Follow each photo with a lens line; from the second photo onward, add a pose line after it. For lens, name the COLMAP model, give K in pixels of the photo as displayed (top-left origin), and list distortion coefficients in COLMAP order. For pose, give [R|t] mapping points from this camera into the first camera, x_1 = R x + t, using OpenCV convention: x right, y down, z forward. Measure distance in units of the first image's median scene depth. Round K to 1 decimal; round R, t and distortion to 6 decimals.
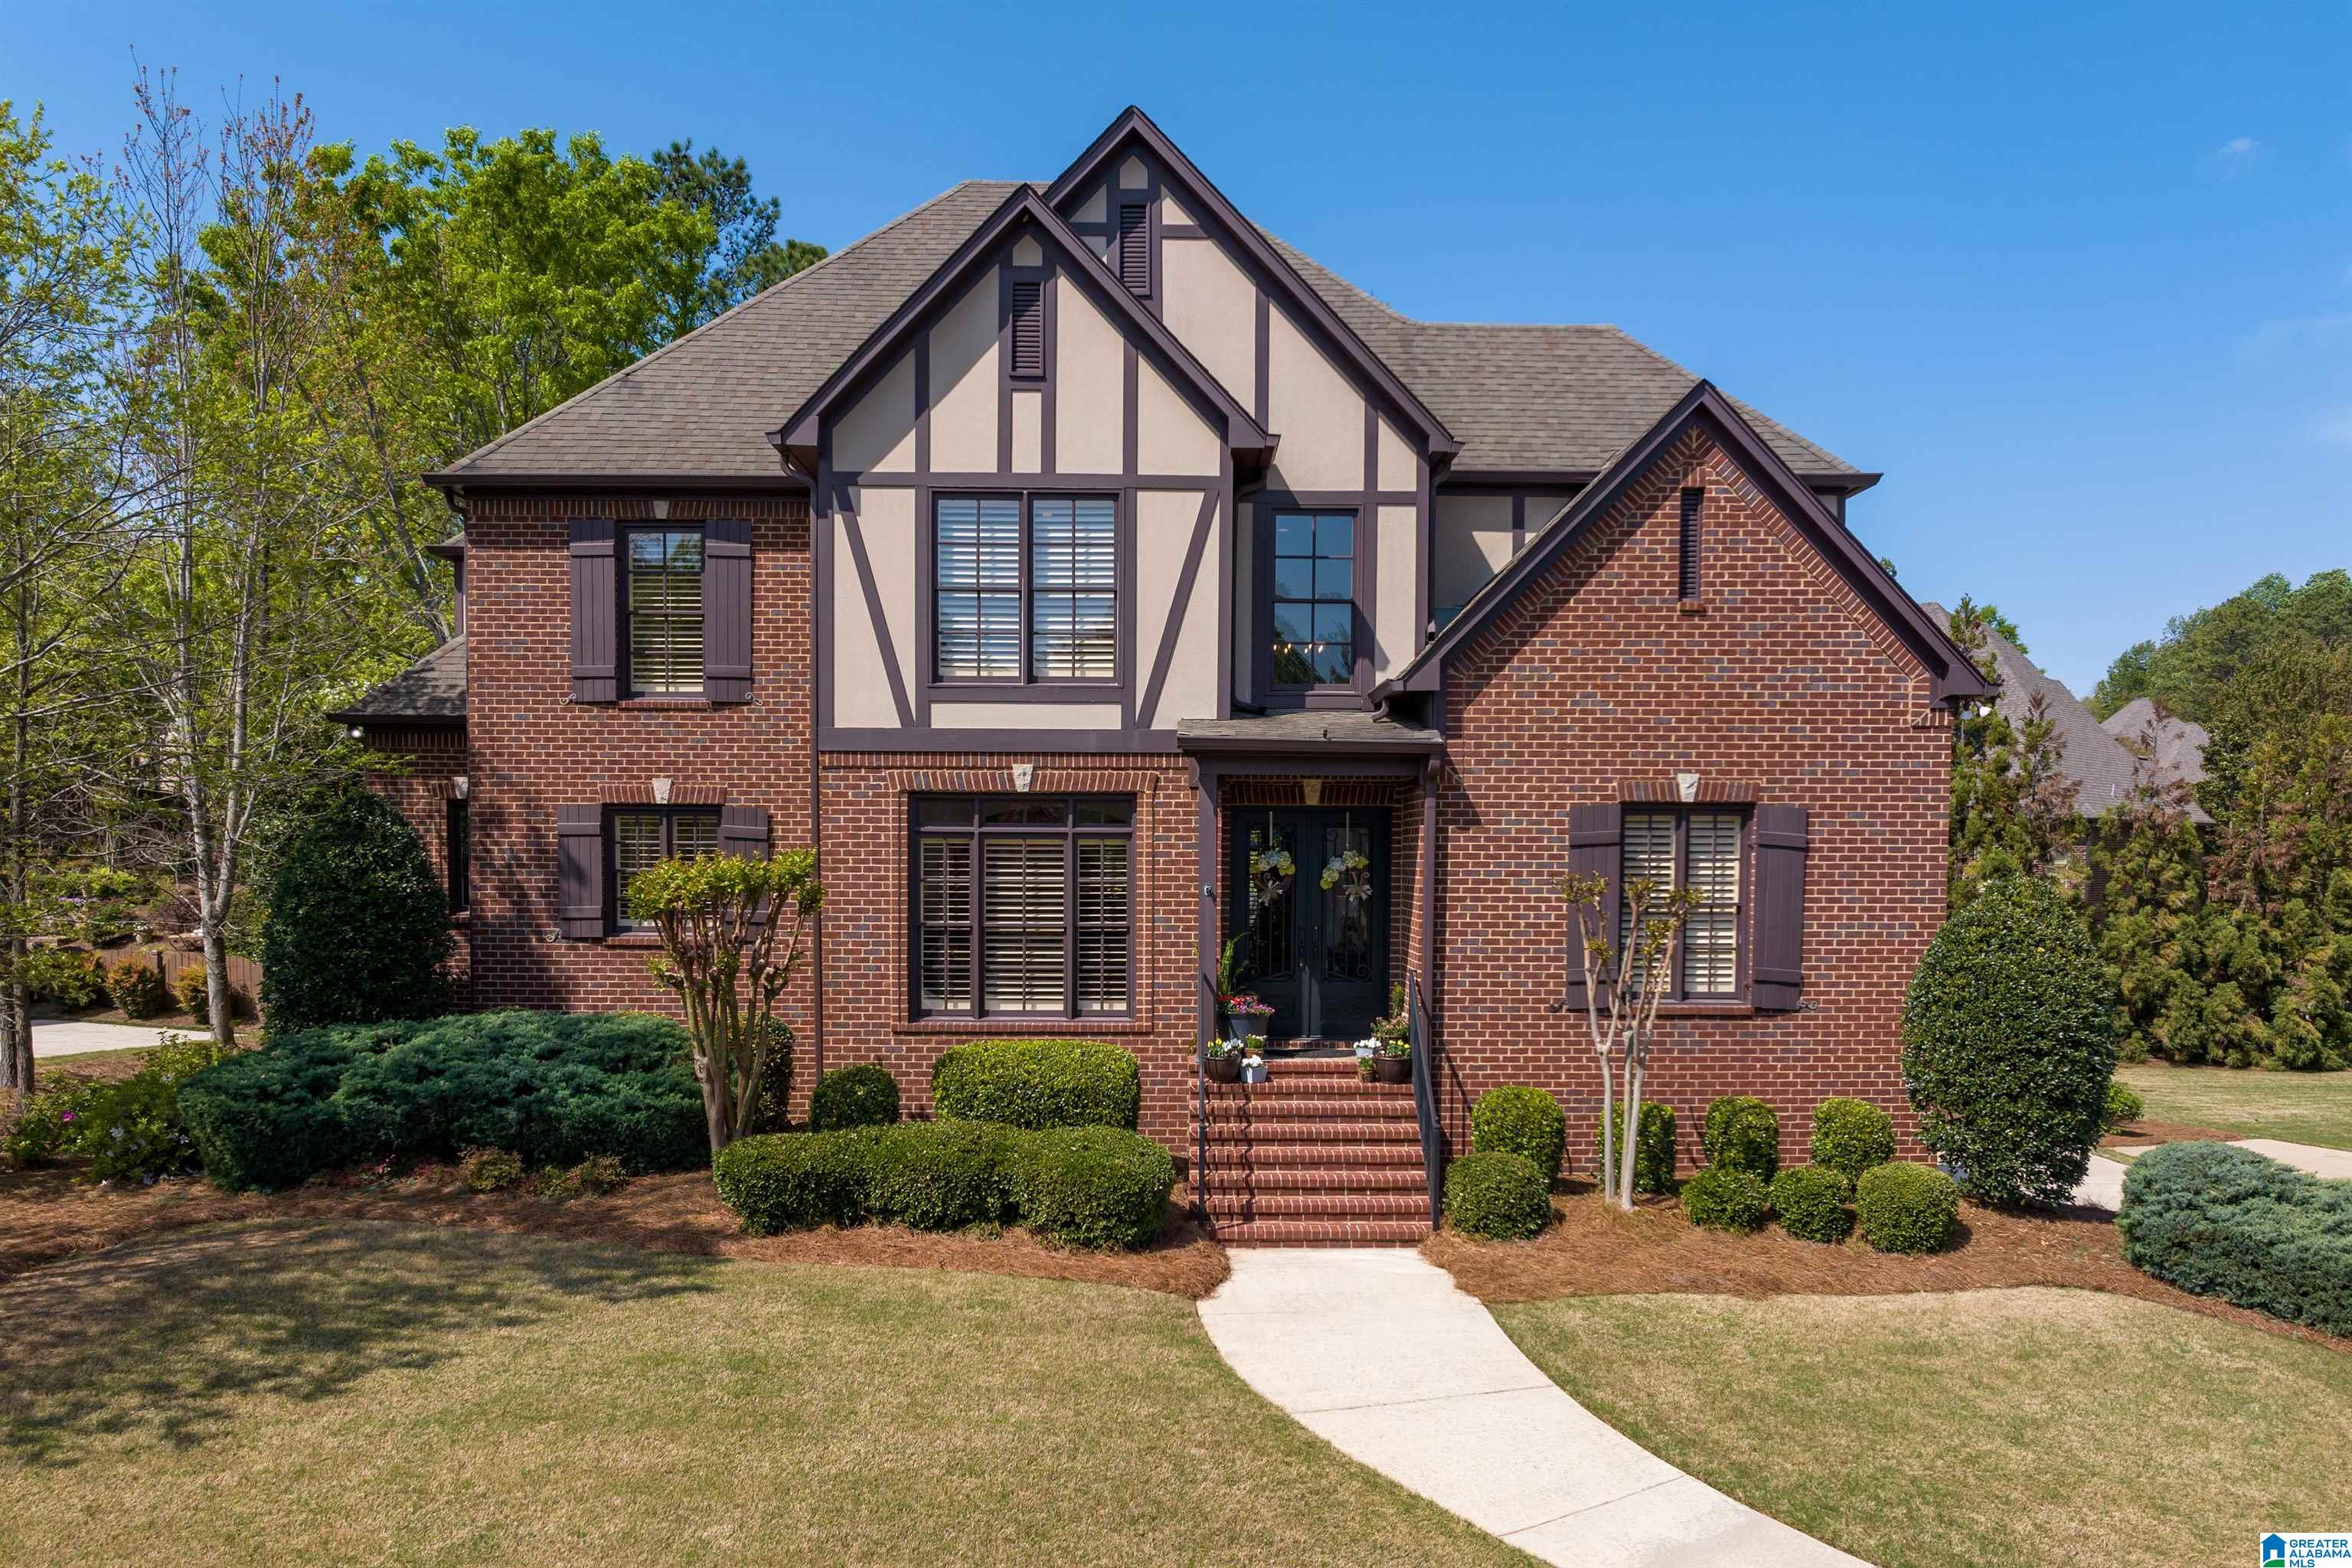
lens RADIAL K [[1700.9, 0, 1172.4], [0, 1700.9, 962.6], [0, 0, 1]] dist [-0.009943, -0.003467]
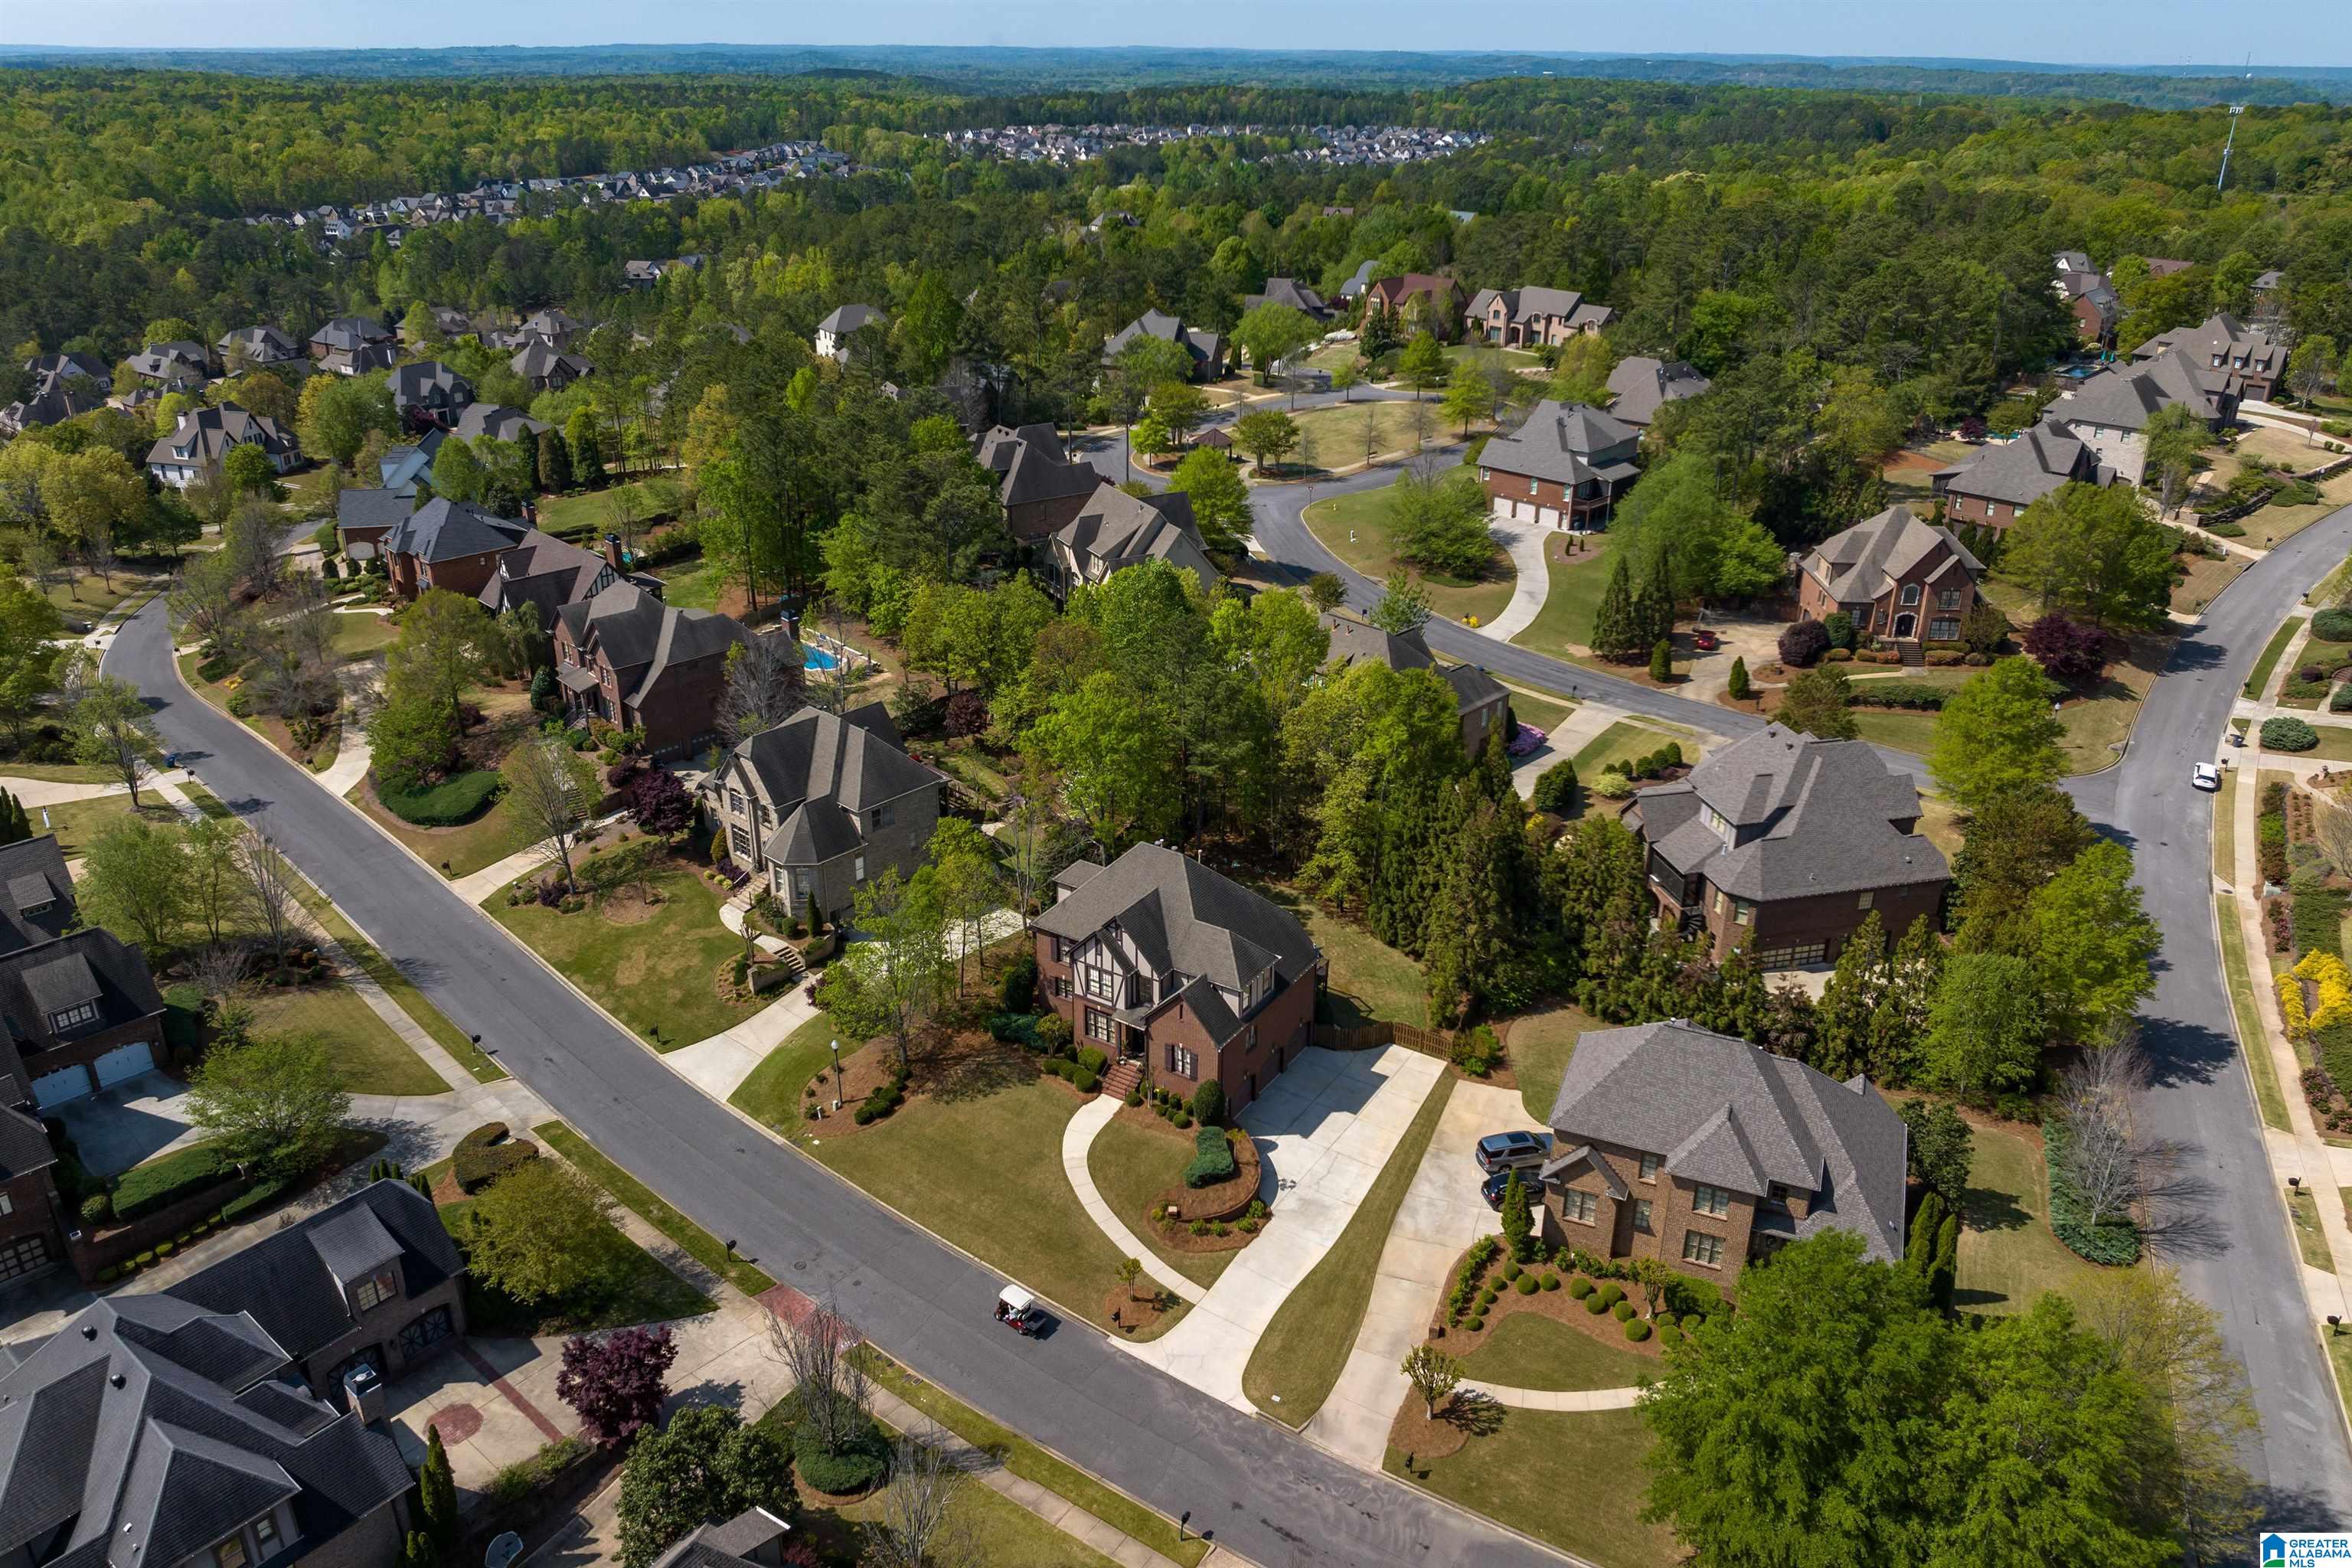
lens RADIAL K [[1632.8, 0, 1174.4], [0, 1632.8, 779.3], [0, 0, 1]] dist [0.031918, -0.098120]
pose [[0.833522, 0.228898, -0.502839, 3.043014], [-0.037028, 0.931236, 0.362530, -3.152902], [0.551245, -0.283558, 0.784681, -3.404302]]
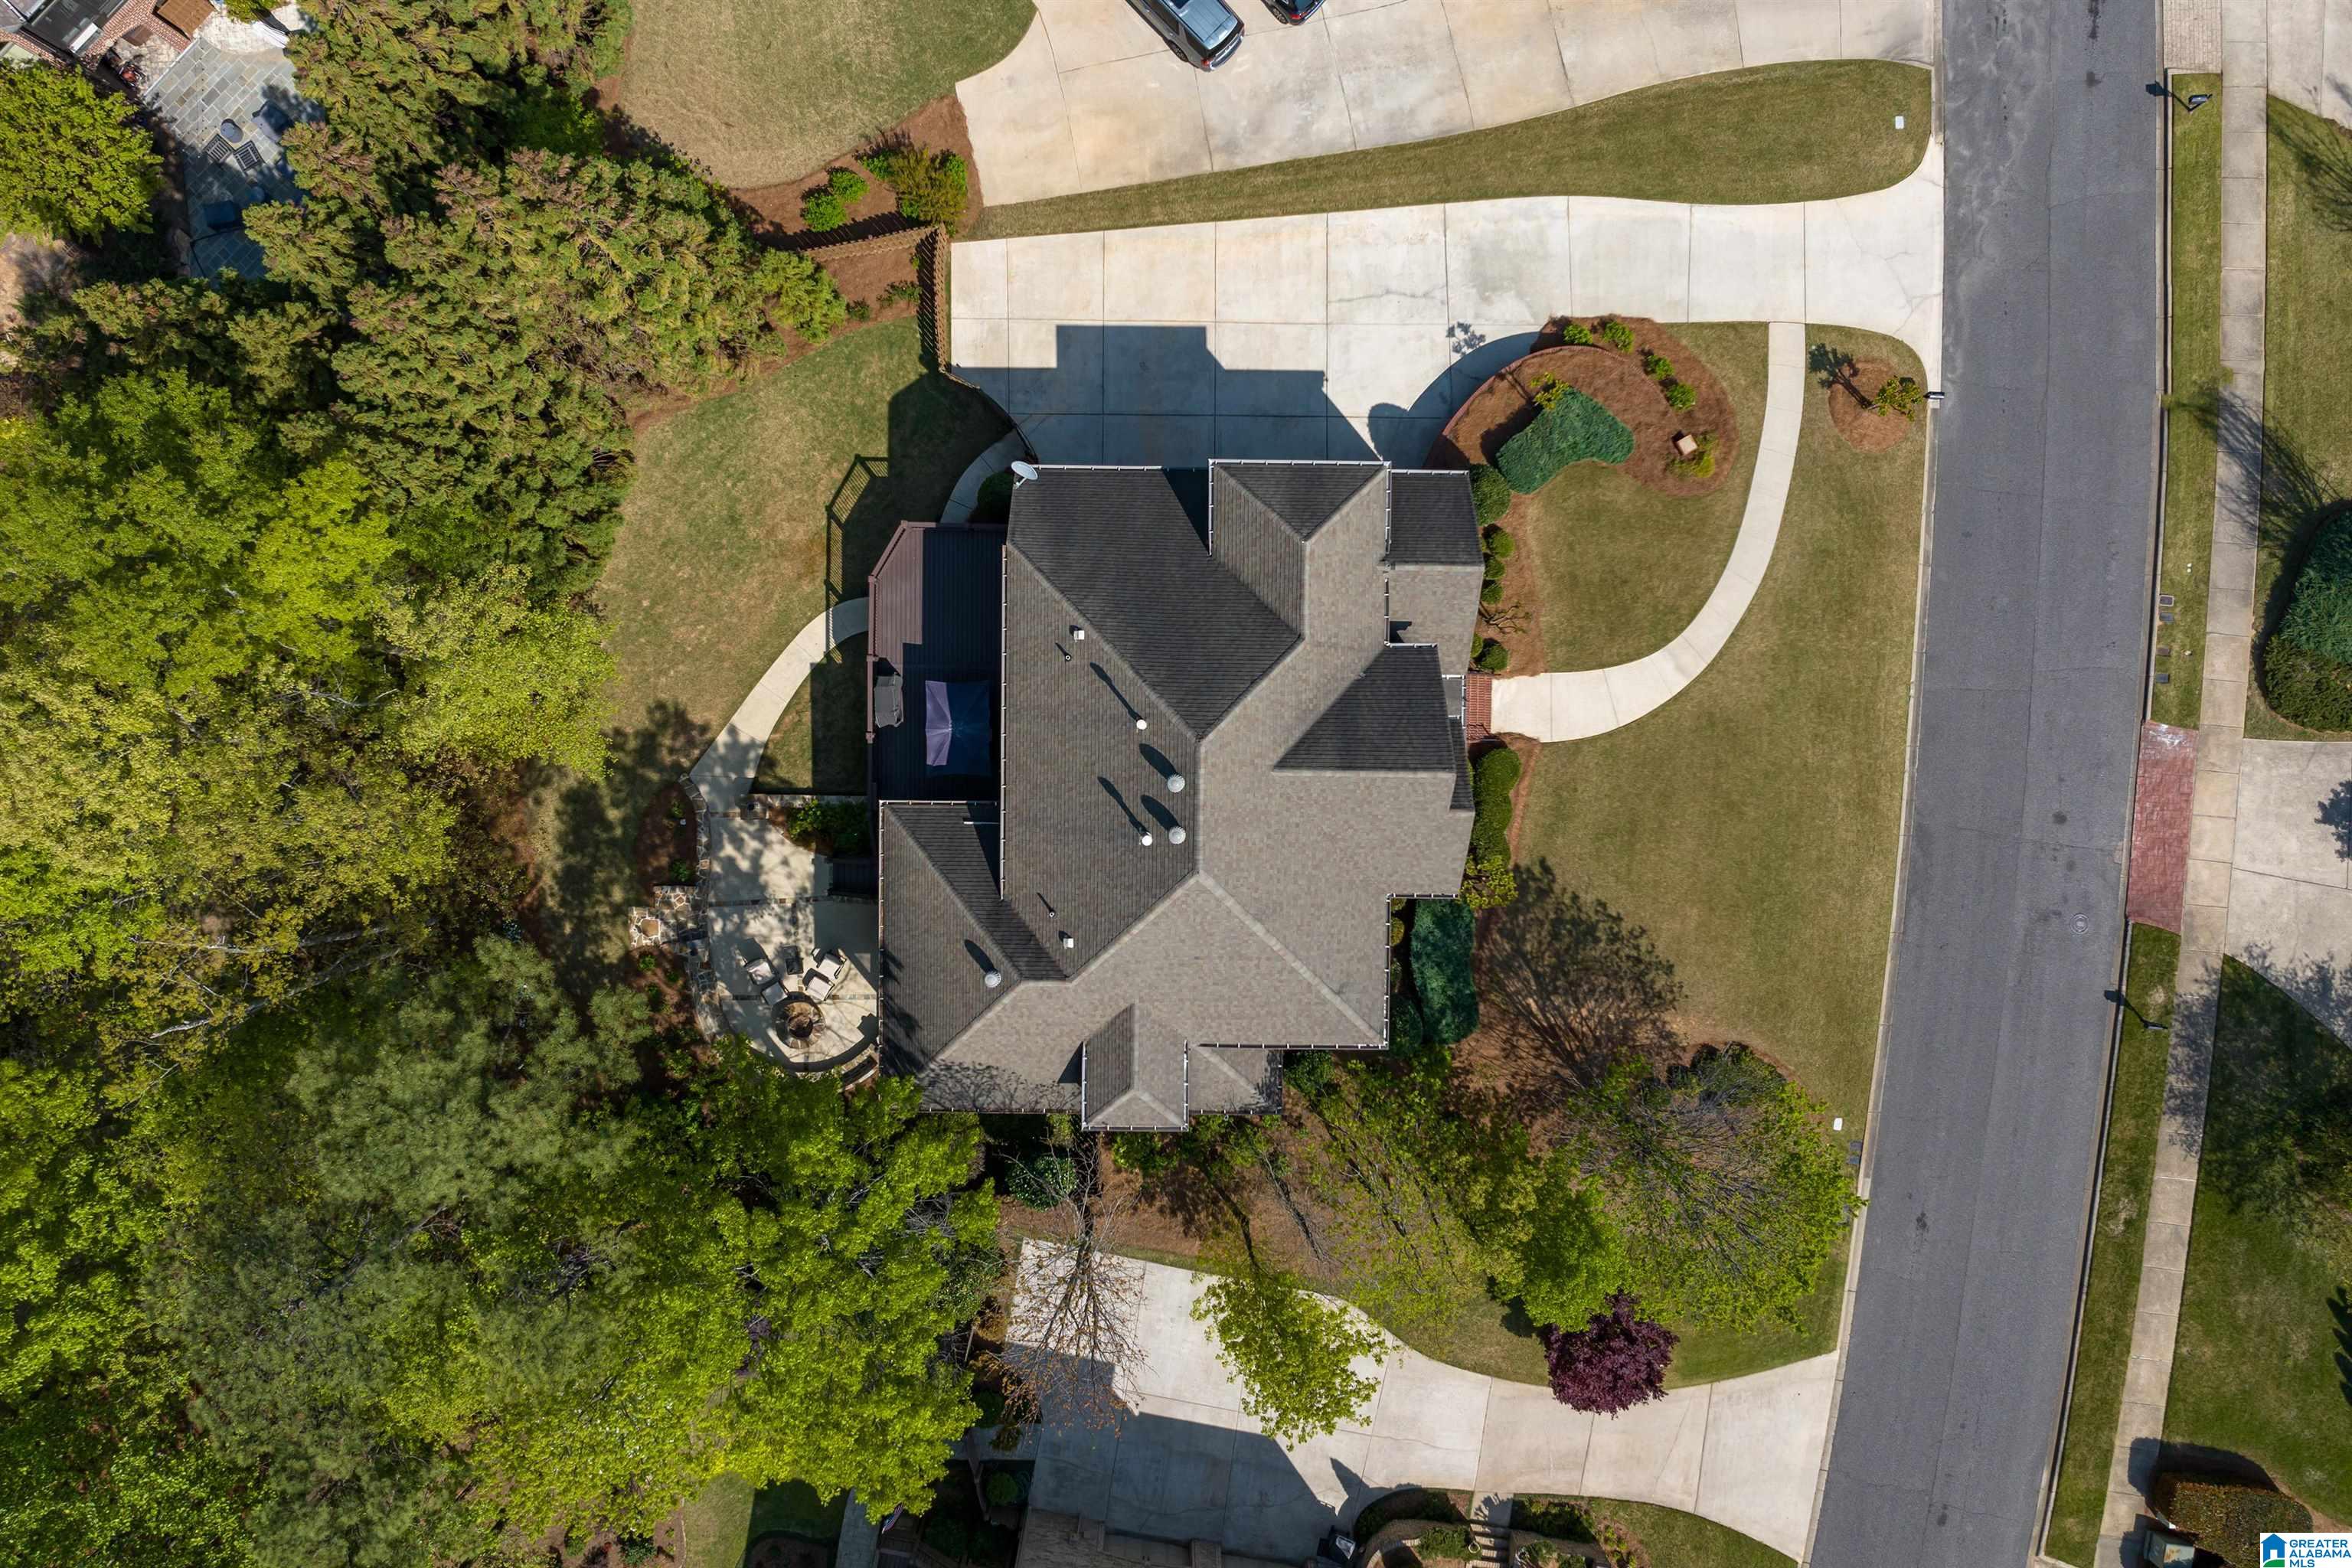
lens RADIAL K [[1643.5, 0, 1176.0], [0, 1643.5, 784.0], [0, 0, 1]] dist [-0.017128, -0.005081]
pose [[0.025857, -0.998756, -0.042629, 0.052123], [0.055238, -0.041150, 0.997625, -2.995243], [-0.998138, -0.028151, 0.054105, 1.301950]]
